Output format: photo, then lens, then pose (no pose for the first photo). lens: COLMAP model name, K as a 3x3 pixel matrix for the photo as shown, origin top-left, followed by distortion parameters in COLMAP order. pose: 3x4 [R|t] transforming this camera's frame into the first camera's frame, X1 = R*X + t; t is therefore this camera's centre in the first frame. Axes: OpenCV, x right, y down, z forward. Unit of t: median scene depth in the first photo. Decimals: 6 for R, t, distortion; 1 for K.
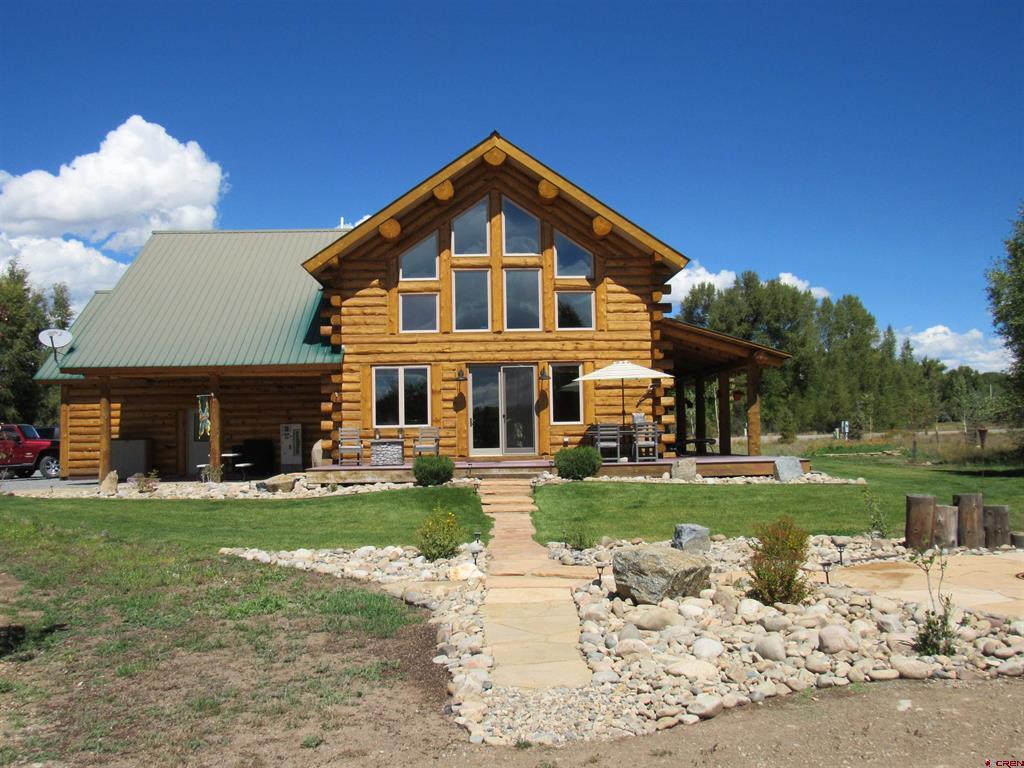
lens RADIAL K [[967.9, 0, 511.7], [0, 967.9, 384.3], [0, 0, 1]] dist [-0.051994, 0.000000]
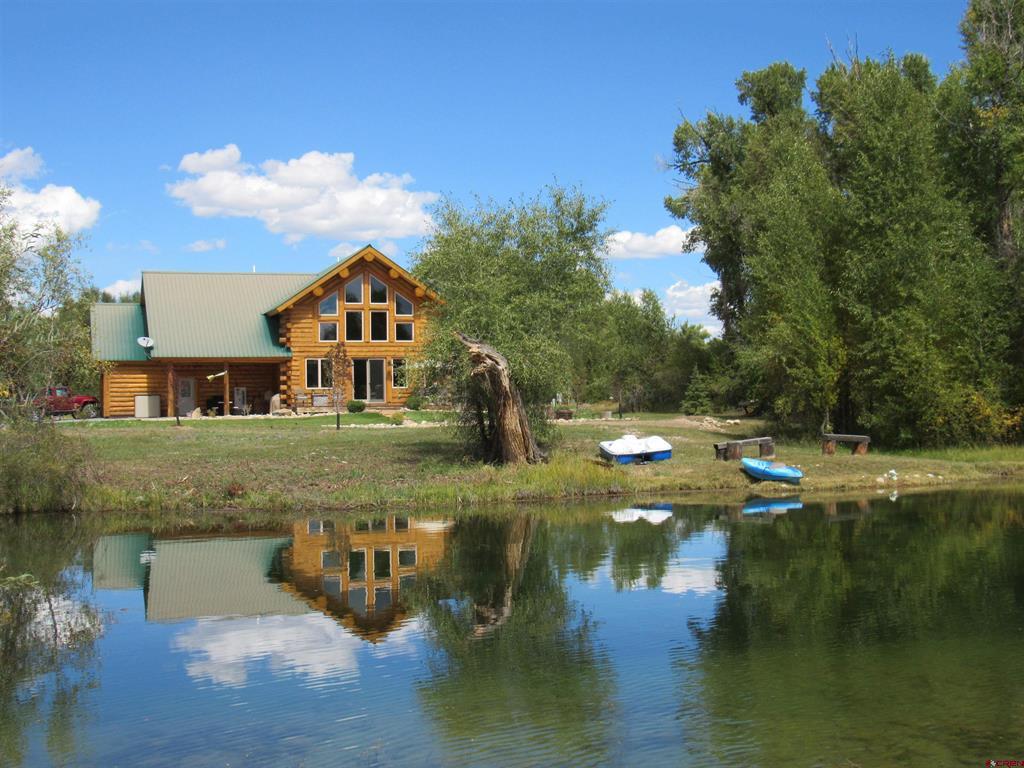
lens RADIAL K [[1477.4, 0, 512.3], [0, 1477.4, 384.9], [0, 0, 1]] dist [-0.144241, 0.000000]
pose [[0.963940, 0.009057, 0.265966, -0.539587], [-0.016383, 0.999545, 0.025341, -0.047469], [-0.265615, -0.028784, 0.963649, -2.044519]]
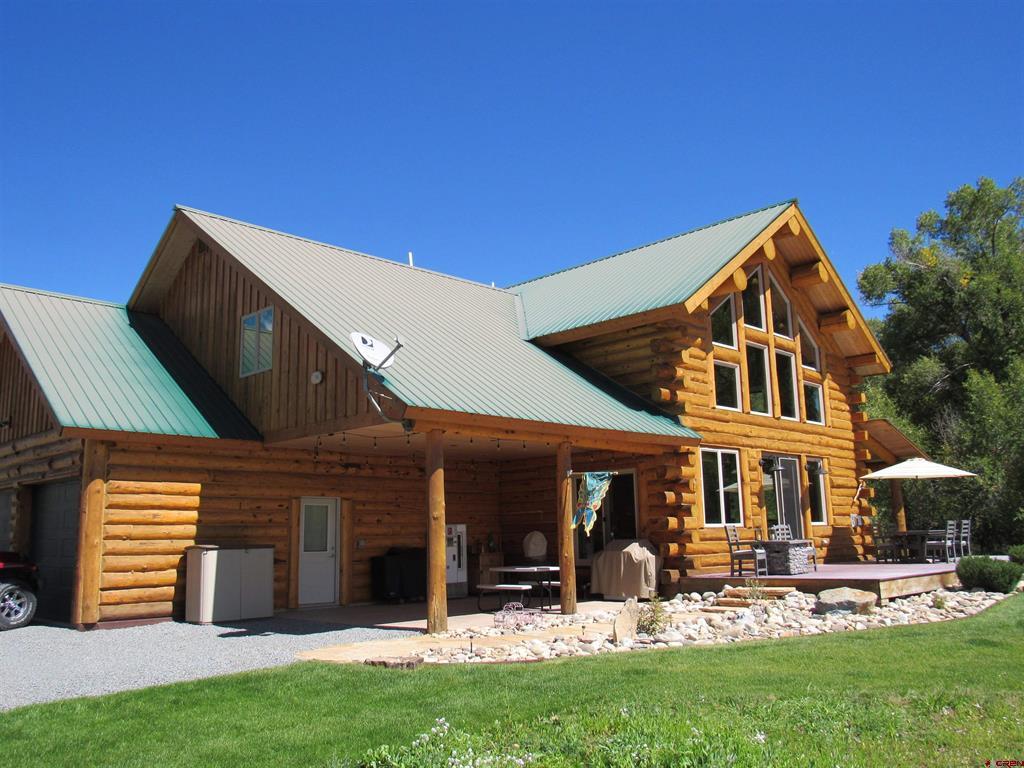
lens RADIAL K [[858.0, 0, 509.7], [0, 858.0, 382.8], [0, 0, 1]] dist [-0.054646, -0.010442]
pose [[0.735566, 0.121411, 0.666485, -0.715810], [-0.024444, 0.987925, -0.152990, 0.039131], [-0.677012, 0.096243, 0.729652, 0.594896]]
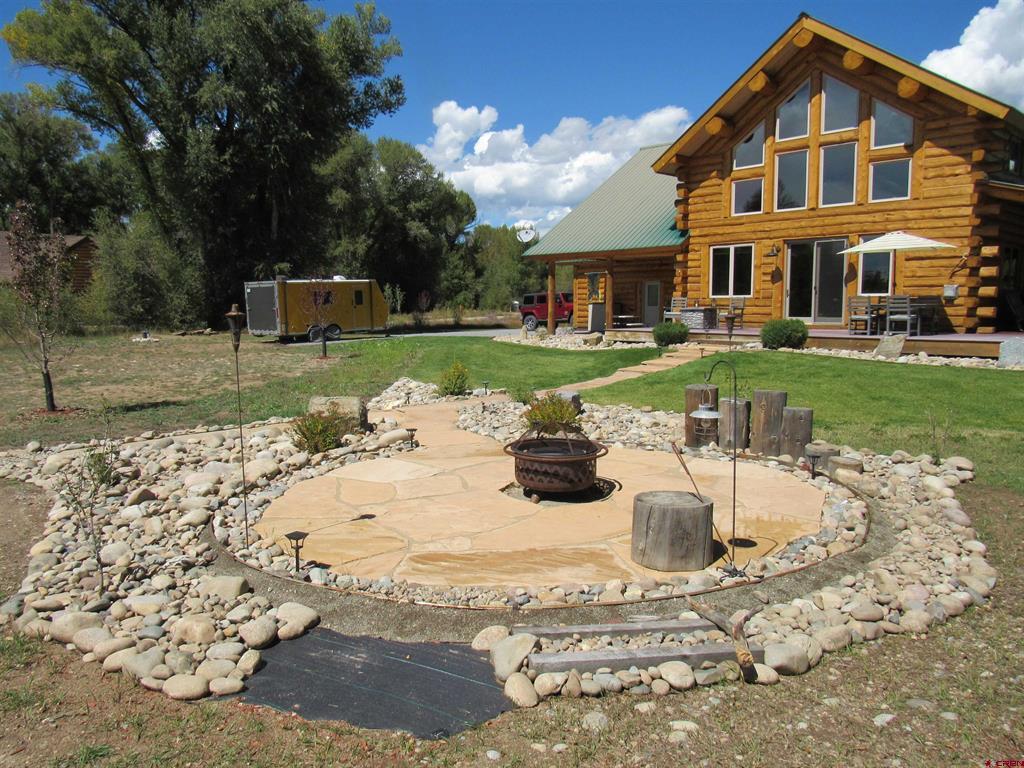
lens RADIAL K [[760.2, 0, 510.6], [0, 760.2, 380.3], [0, 0, 1]] dist [-0.004766, 0.006252]
pose [[0.652764, 0.092031, -0.751950, 0.418014], [0.031967, 0.988363, 0.148715, -0.002191], [0.756887, -0.121113, 0.642226, 0.182799]]
